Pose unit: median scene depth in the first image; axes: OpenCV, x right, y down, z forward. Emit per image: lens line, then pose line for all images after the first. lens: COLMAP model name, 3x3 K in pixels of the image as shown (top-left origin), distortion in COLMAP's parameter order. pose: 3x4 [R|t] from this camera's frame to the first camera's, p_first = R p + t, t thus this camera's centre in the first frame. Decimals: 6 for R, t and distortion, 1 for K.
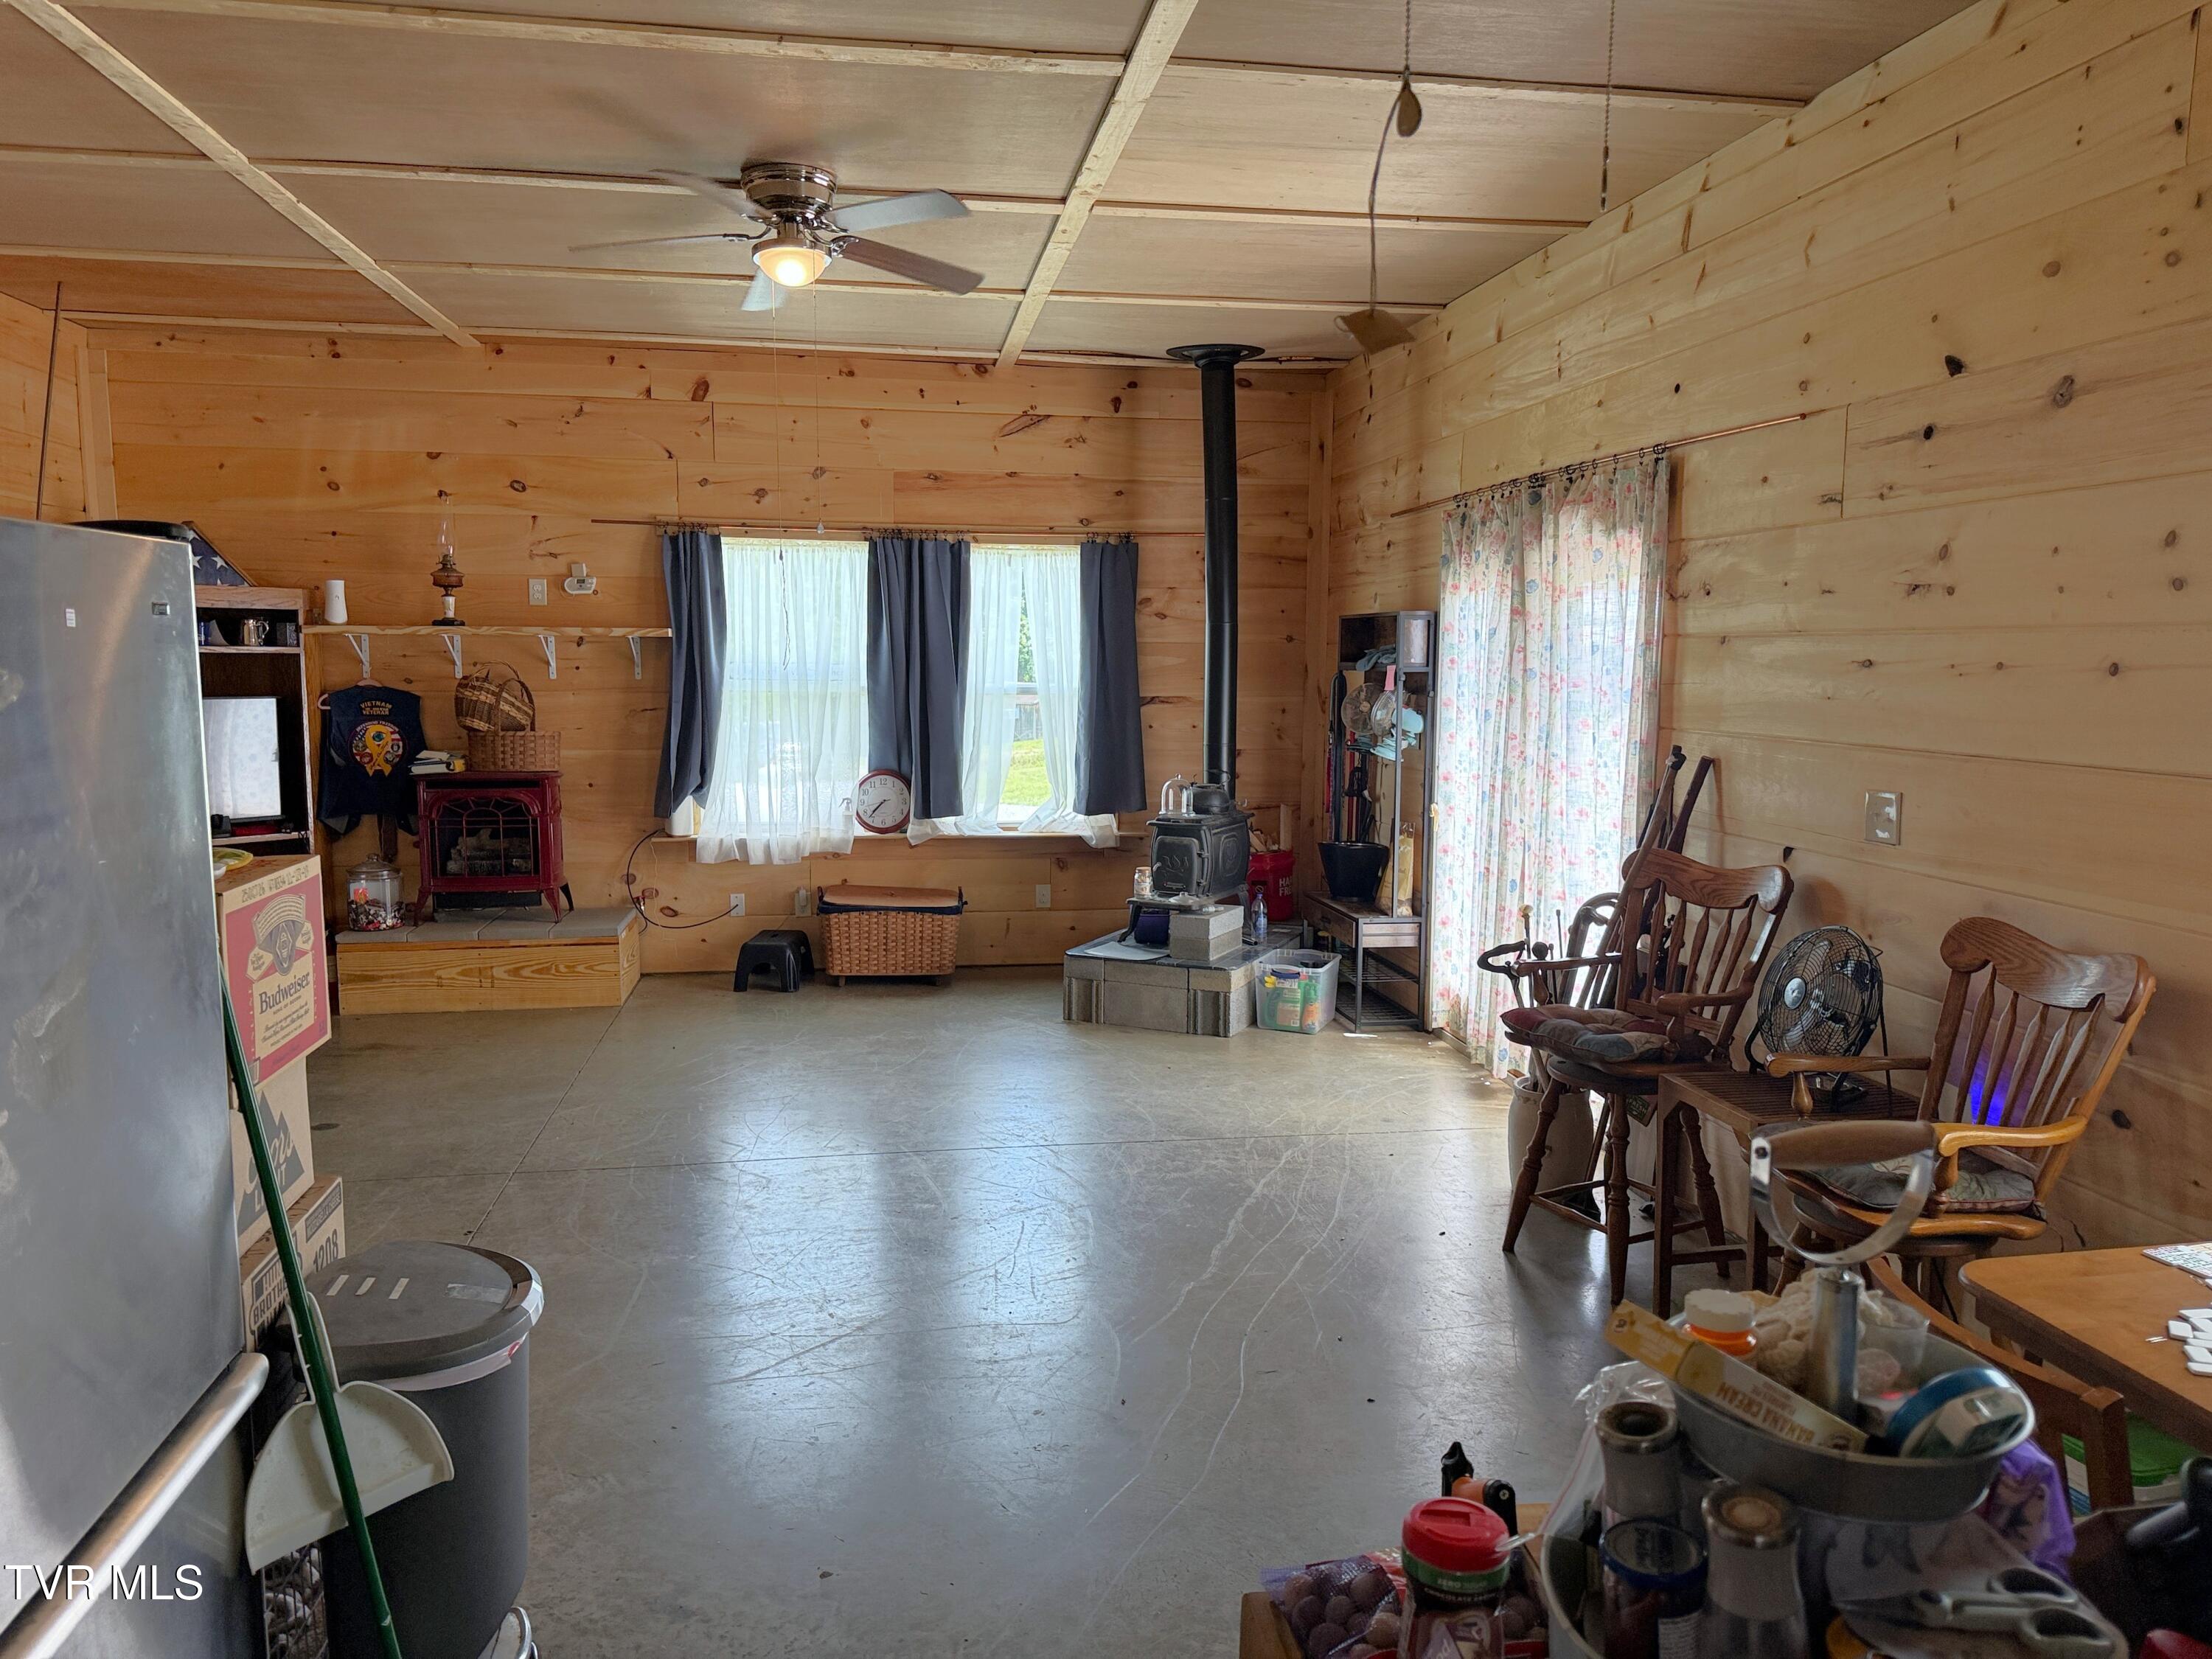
lens RADIAL K [[1535.1, 0, 1106.0], [0, 1535.1, 829.5], [0, 0, 1]] dist [0.187890, -0.350457]
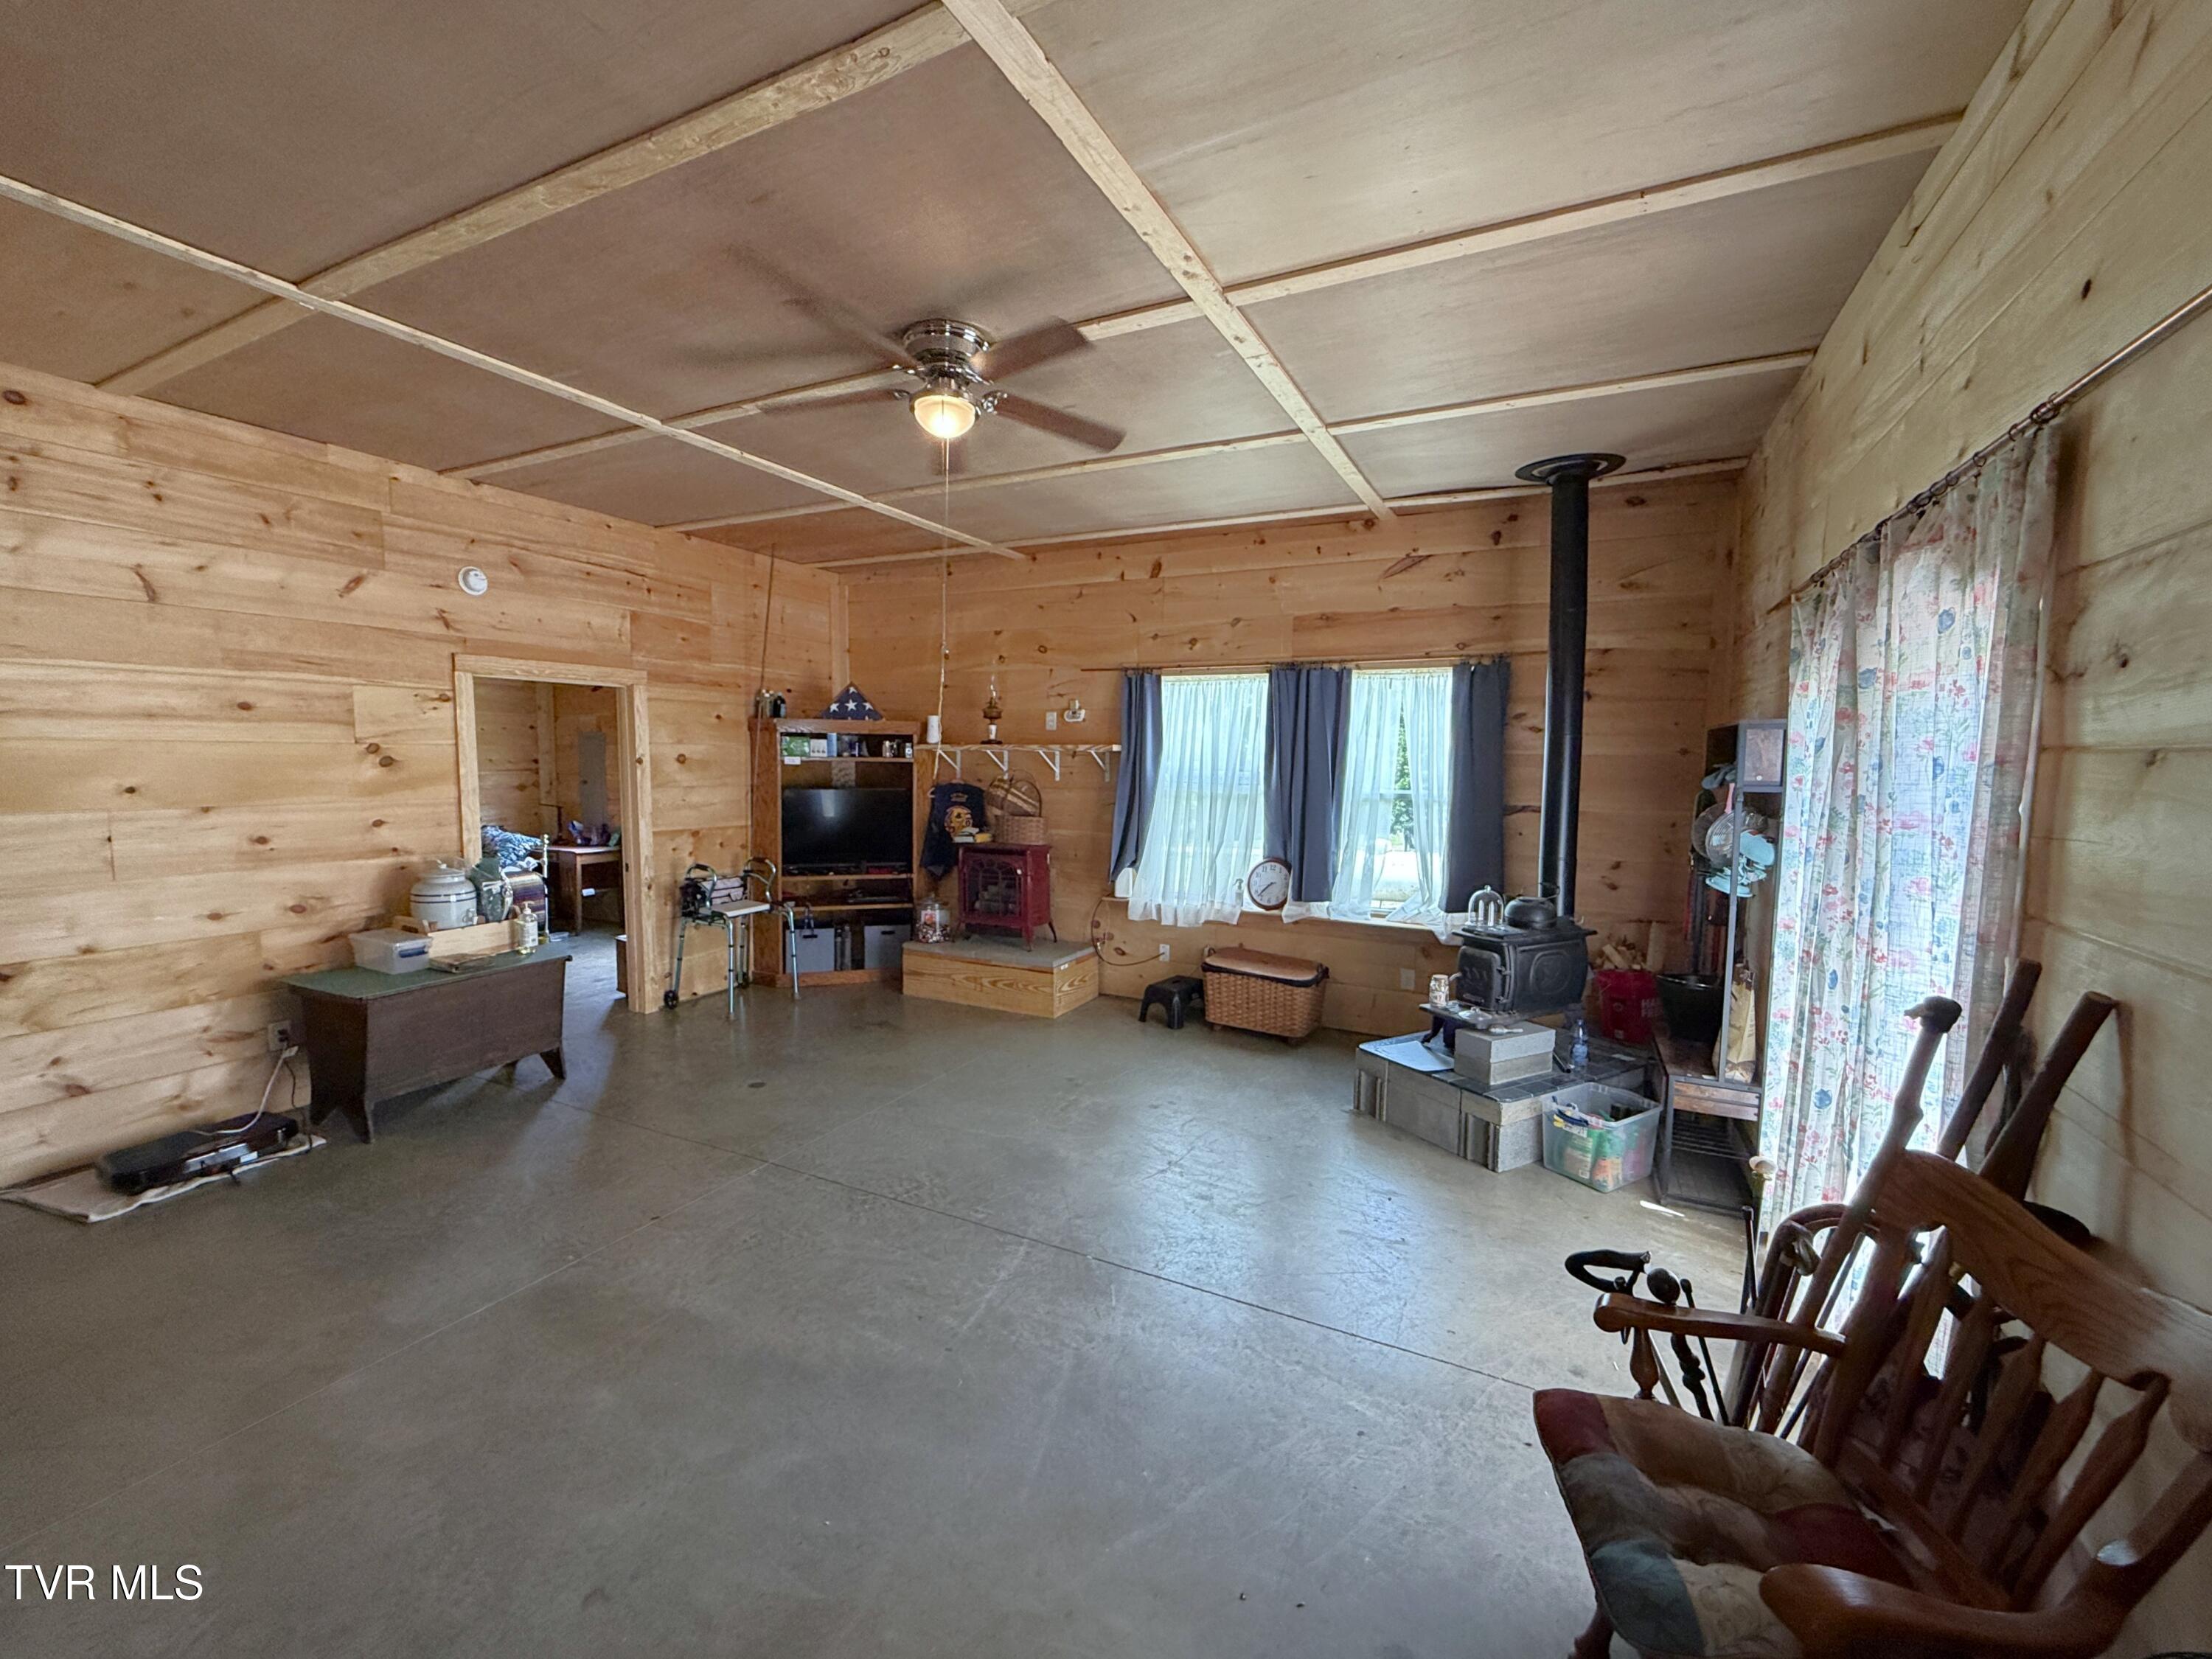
lens RADIAL K [[910.8, 0, 1106.0], [0, 910.8, 829.5], [0, 0, 1]] dist [-0.000212, 0.000086]
pose [[0.807449, 0.051797, -0.587659, 0.185048], [-0.074751, 0.997092, -0.014823, -0.043877], [0.585182, 0.055897, 0.808973, 0.364396]]
